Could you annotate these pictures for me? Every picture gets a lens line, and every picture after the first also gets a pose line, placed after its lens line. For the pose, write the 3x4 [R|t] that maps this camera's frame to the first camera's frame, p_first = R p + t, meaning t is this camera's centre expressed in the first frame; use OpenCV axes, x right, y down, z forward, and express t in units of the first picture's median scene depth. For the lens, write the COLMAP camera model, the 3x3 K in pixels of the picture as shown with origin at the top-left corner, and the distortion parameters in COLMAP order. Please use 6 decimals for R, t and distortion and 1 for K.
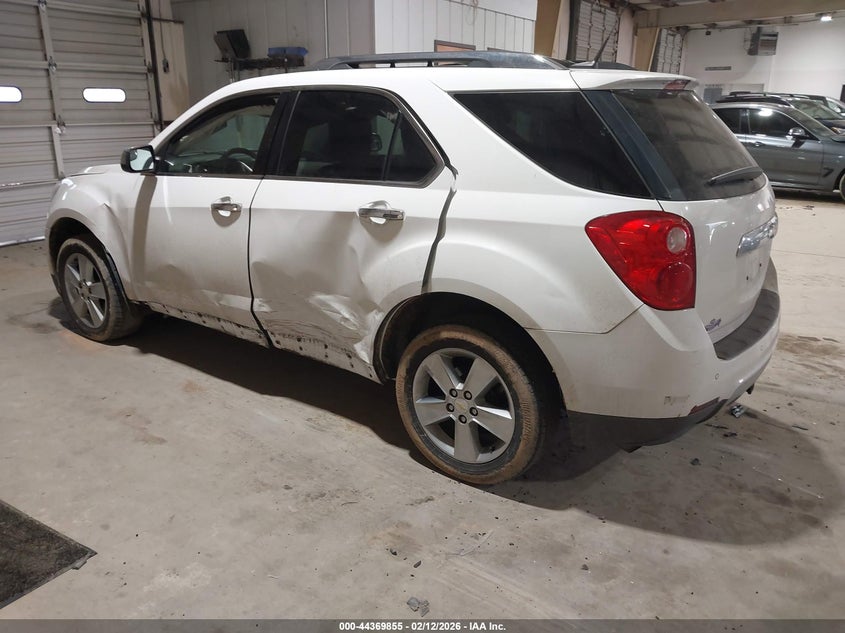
lens RADIAL K [[674.4, 0, 427.9], [0, 674.4, 320.8], [0, 0, 1]] dist [0.023360, -0.018968]
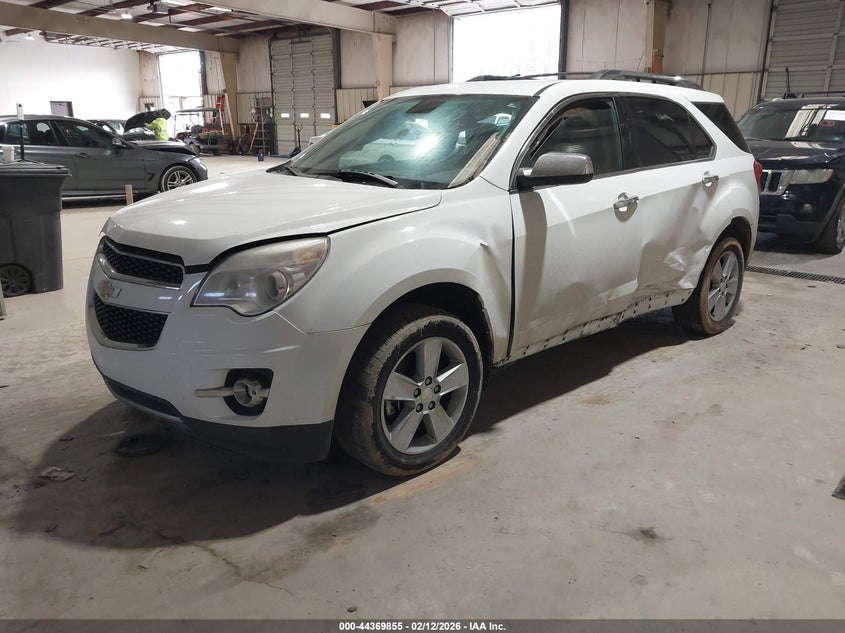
lens RADIAL K [[674.4, 0, 428.9], [0, 674.4, 314.4], [0, 0, 1]] dist [0.023360, -0.018968]
pose [[0.167088, -0.272605, 0.947506, -1.507940], [0.302033, 0.928965, 0.214009, -0.348645], [-0.938540, 0.250420, 0.237555, 1.155962]]
